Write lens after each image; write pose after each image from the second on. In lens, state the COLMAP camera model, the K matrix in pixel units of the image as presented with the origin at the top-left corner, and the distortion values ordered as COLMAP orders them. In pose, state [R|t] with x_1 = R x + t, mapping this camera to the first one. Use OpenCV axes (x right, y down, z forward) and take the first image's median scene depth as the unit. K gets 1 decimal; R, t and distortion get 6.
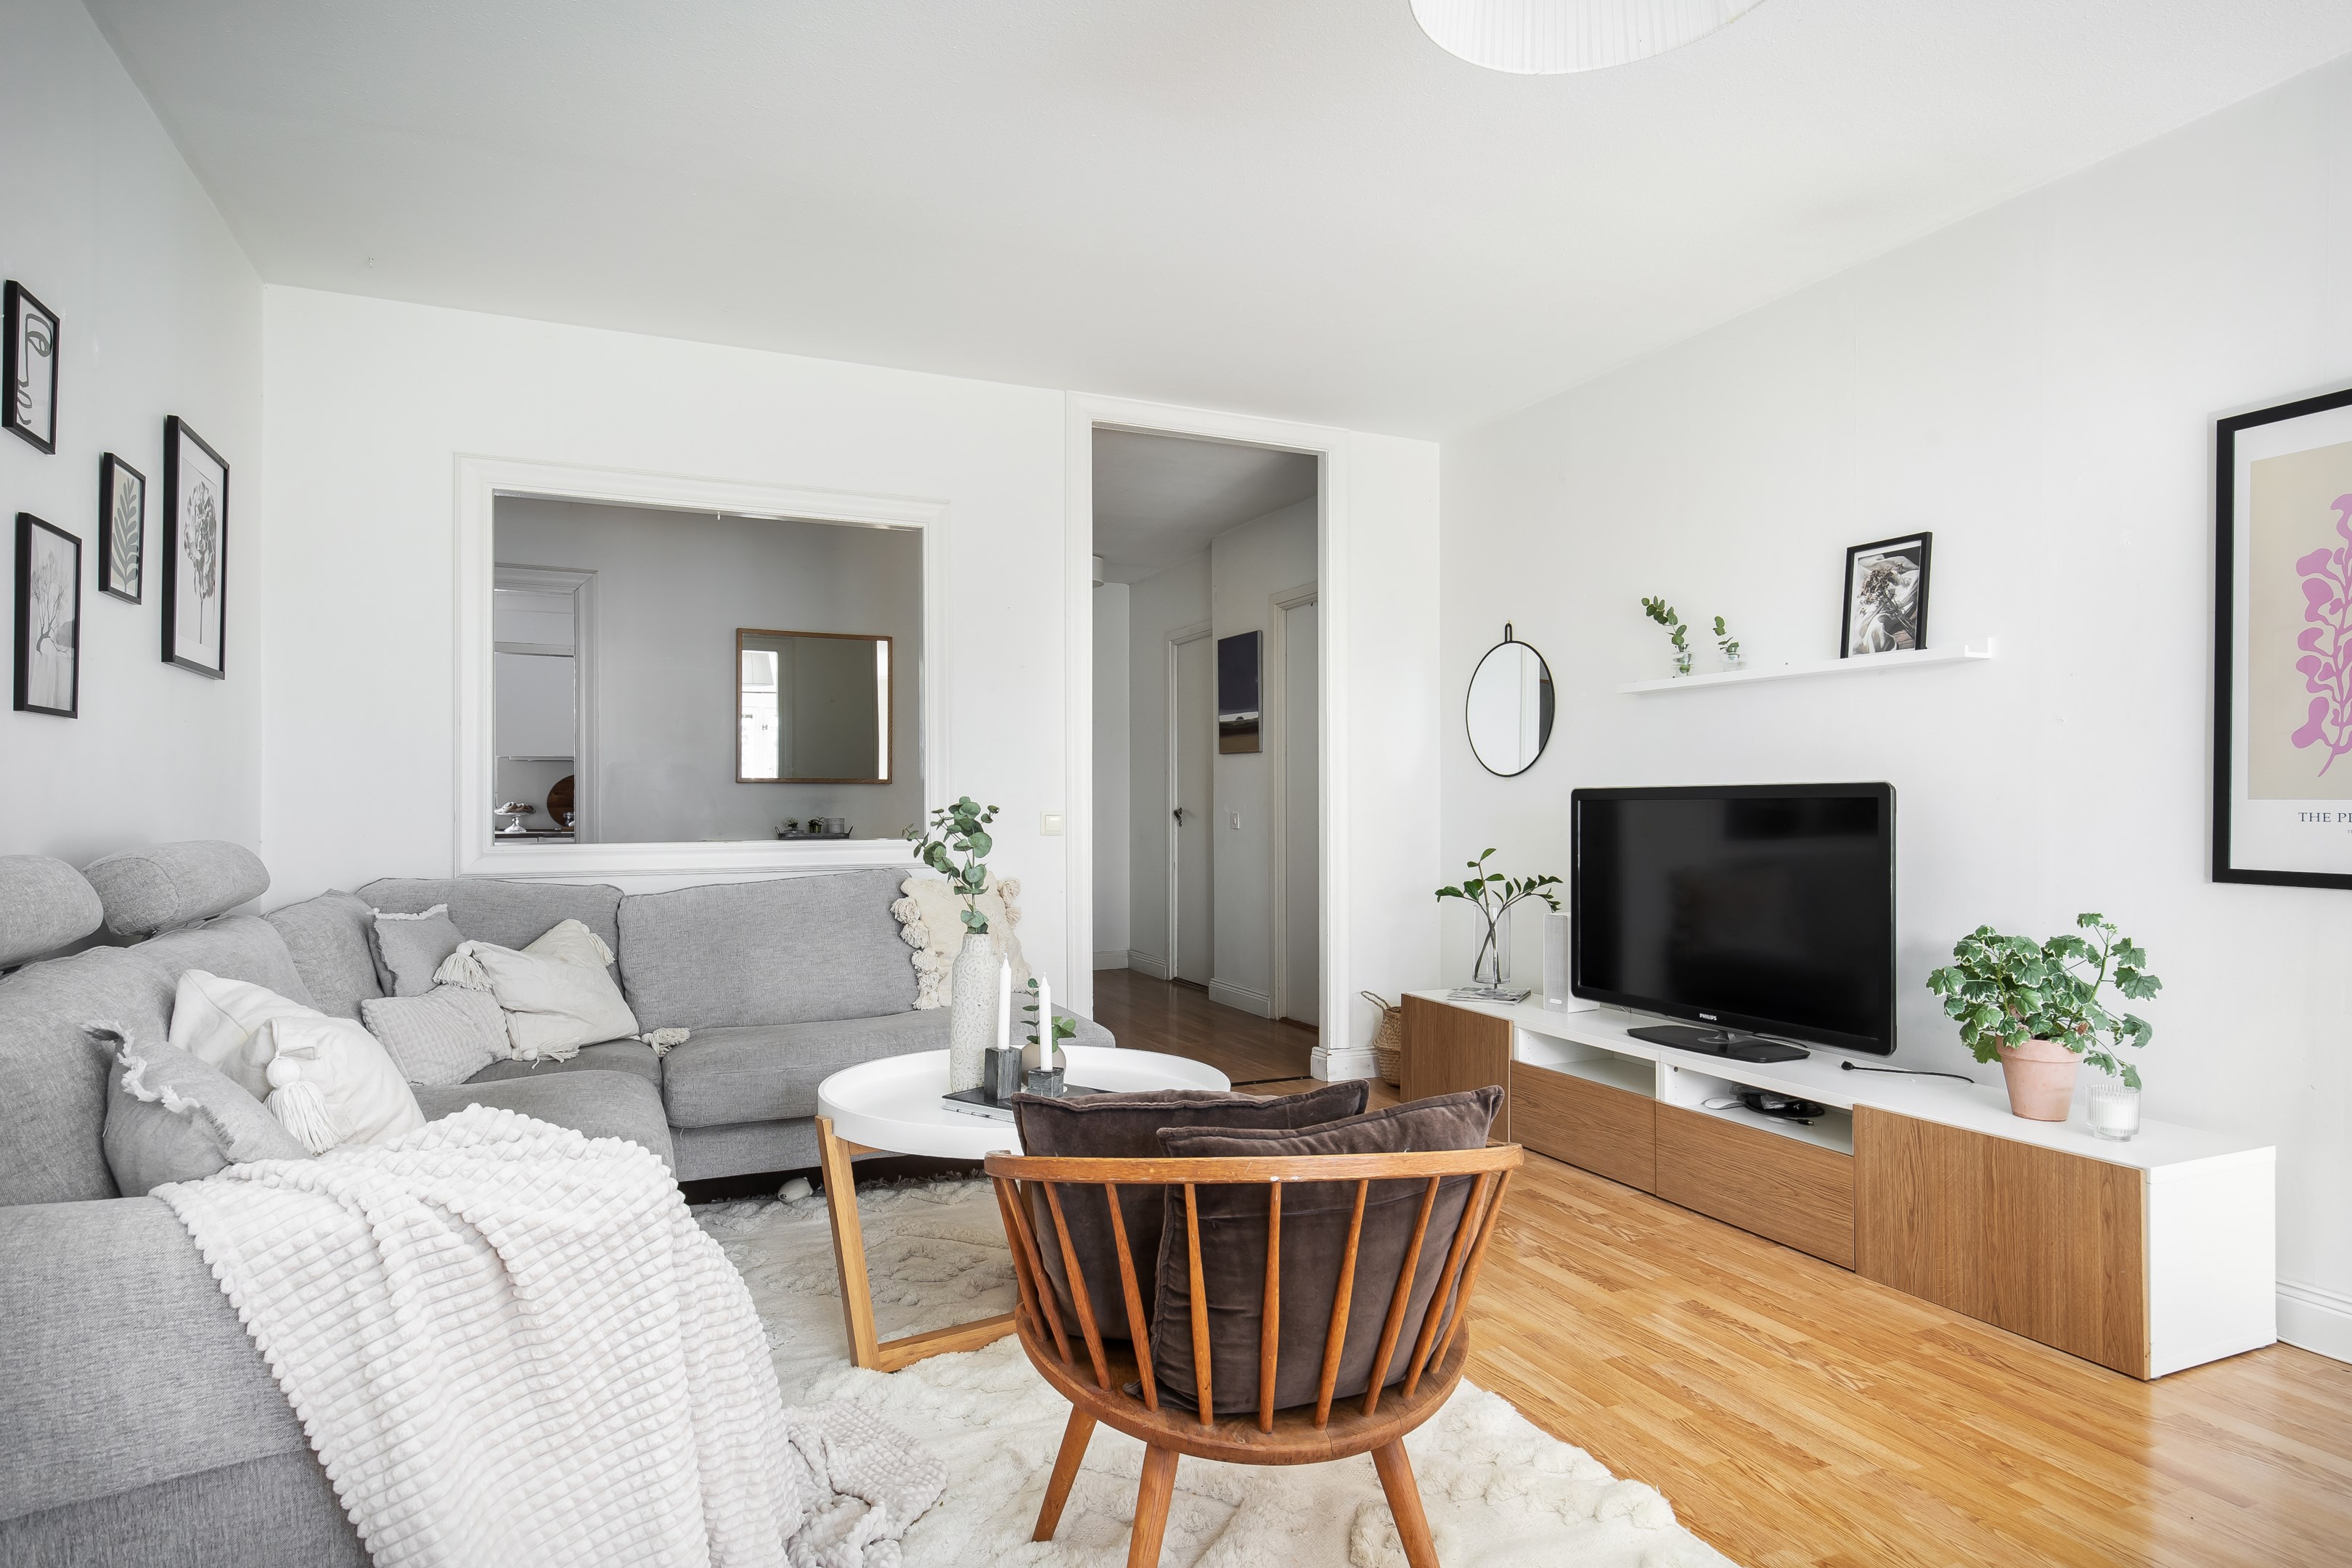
lens RADIAL K [[1322.1, 0, 1173.9], [0, 1322.1, 794.5], [0, 0, 1]] dist [0.000967, -0.001528]
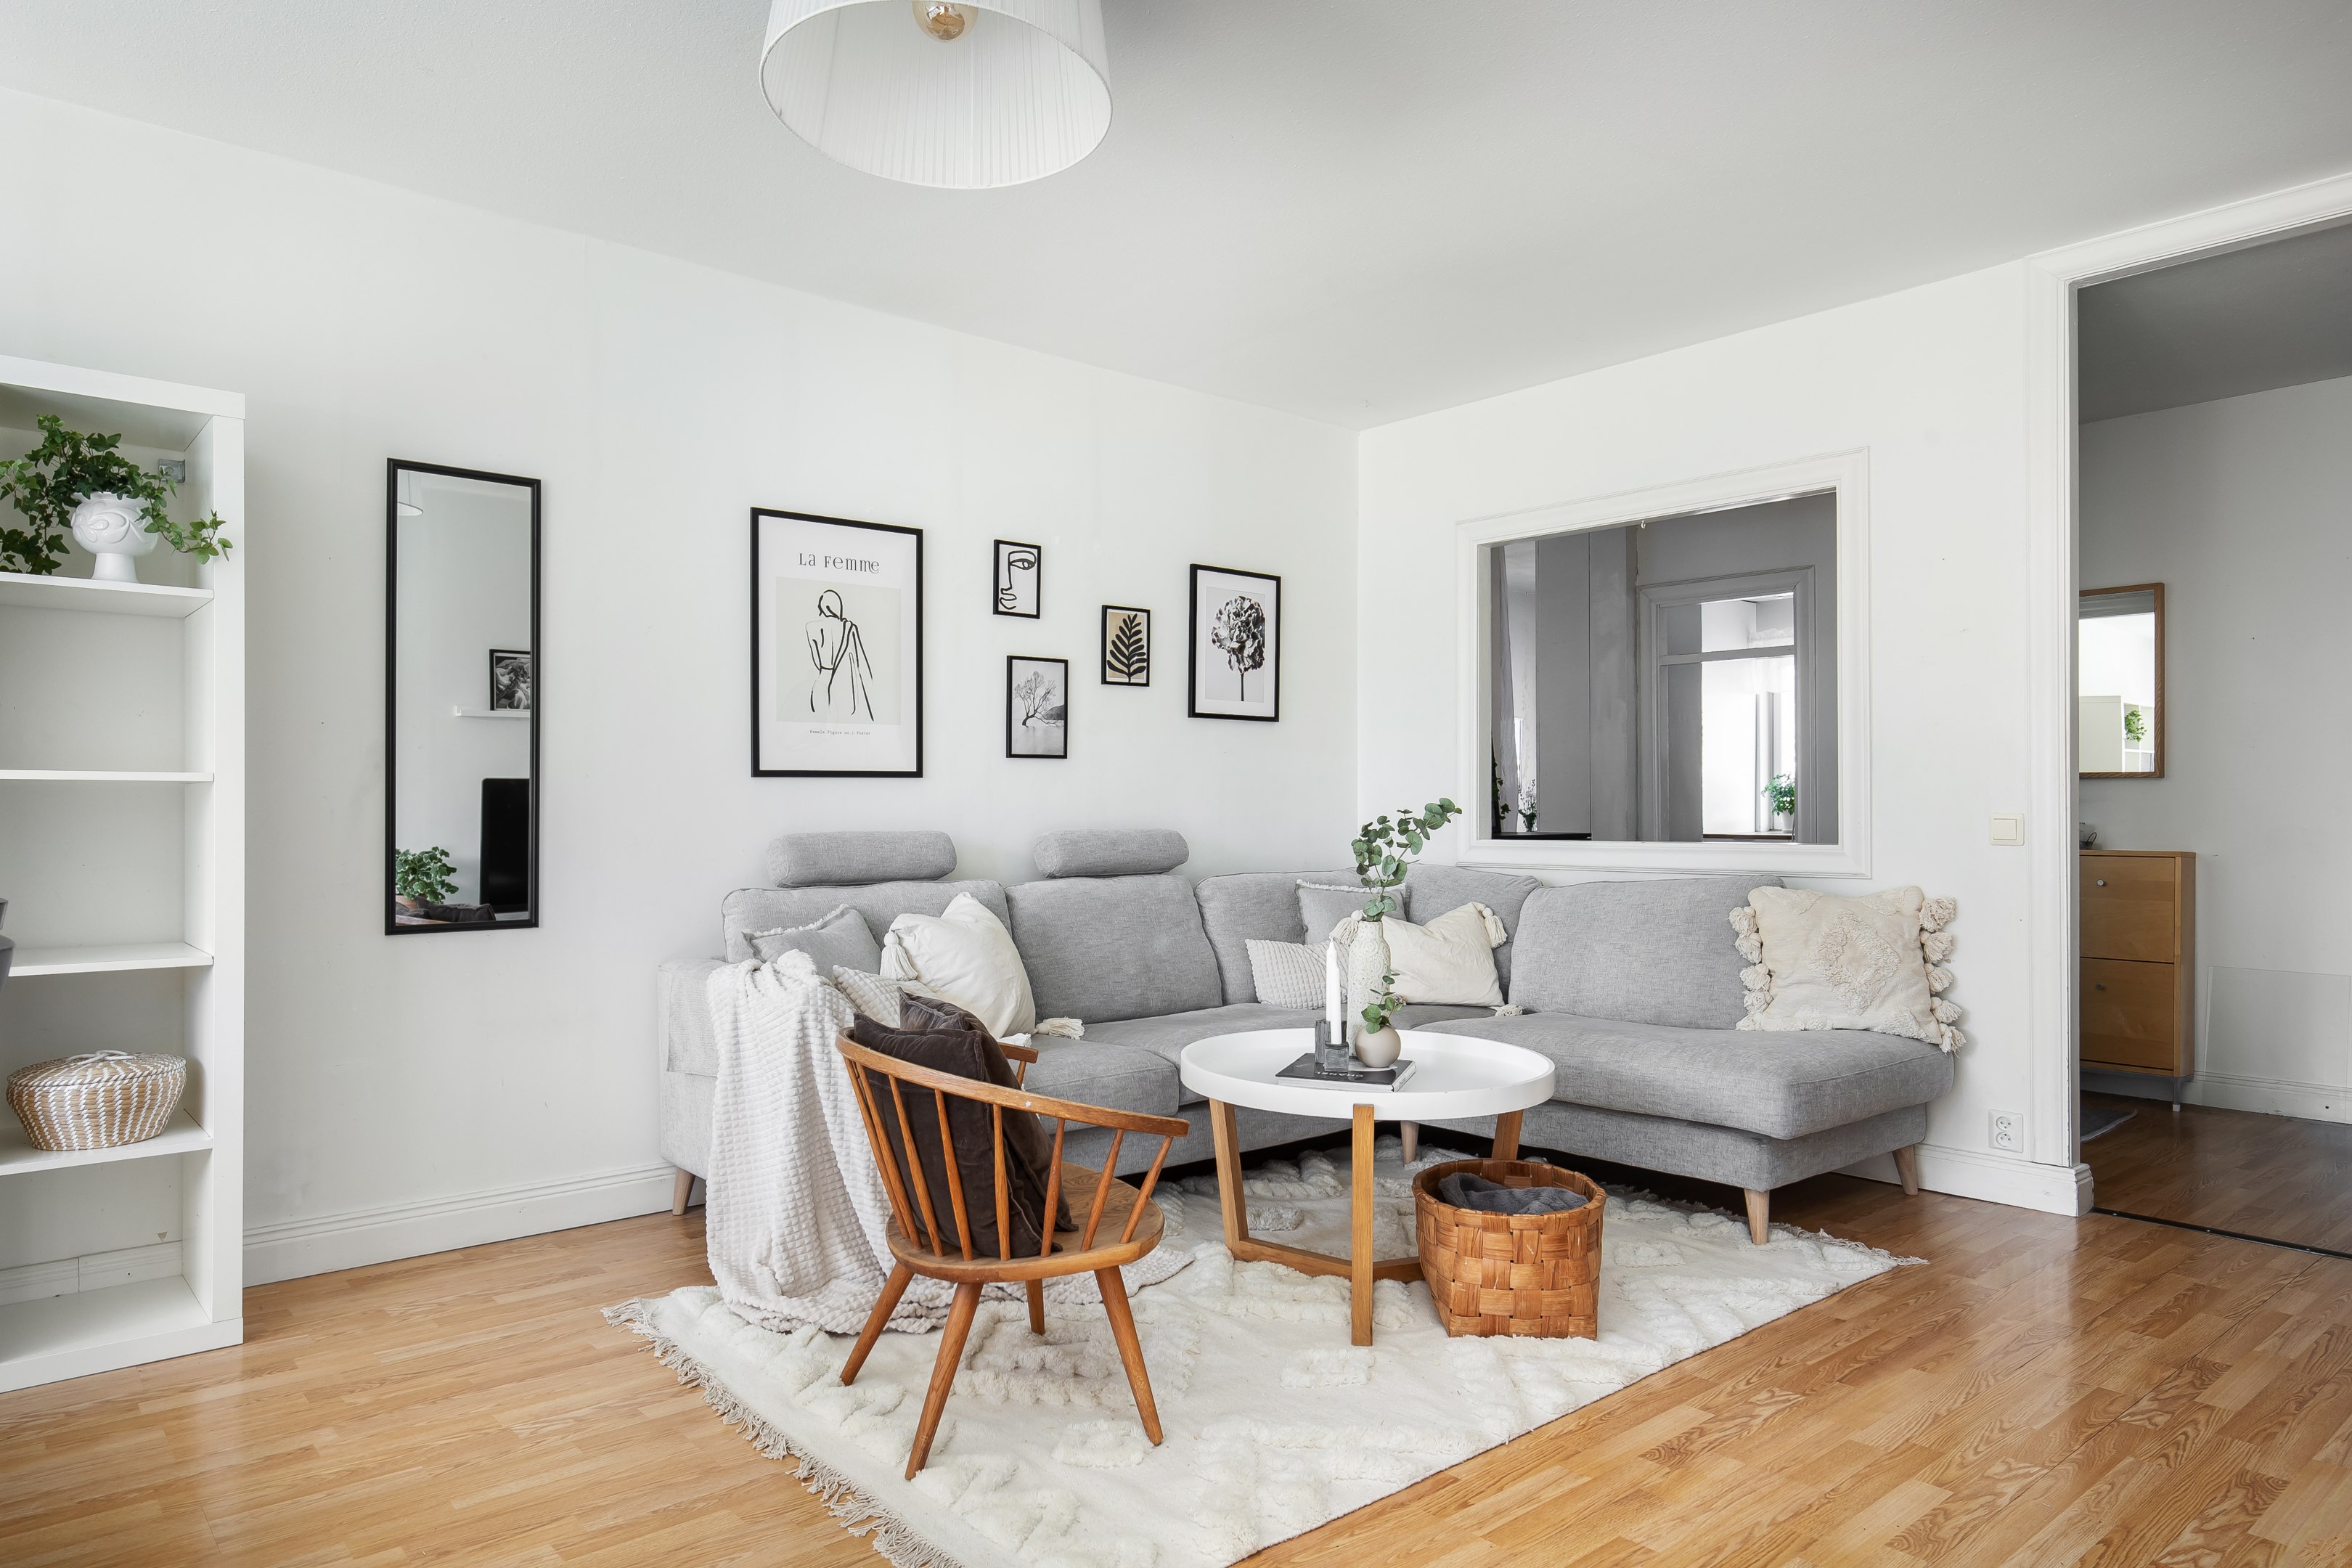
lens RADIAL K [[1498.8, 0, 1177.4], [0, 1498.8, 799.2], [0, 0, 1]] dist [0.005244, 0.002432]
pose [[0.277881, -0.007274, -0.960588, 0.773335], [0.007954, 0.999954, -0.005271, 0.006138], [0.960583, -0.006176, 0.277926, 0.372664]]
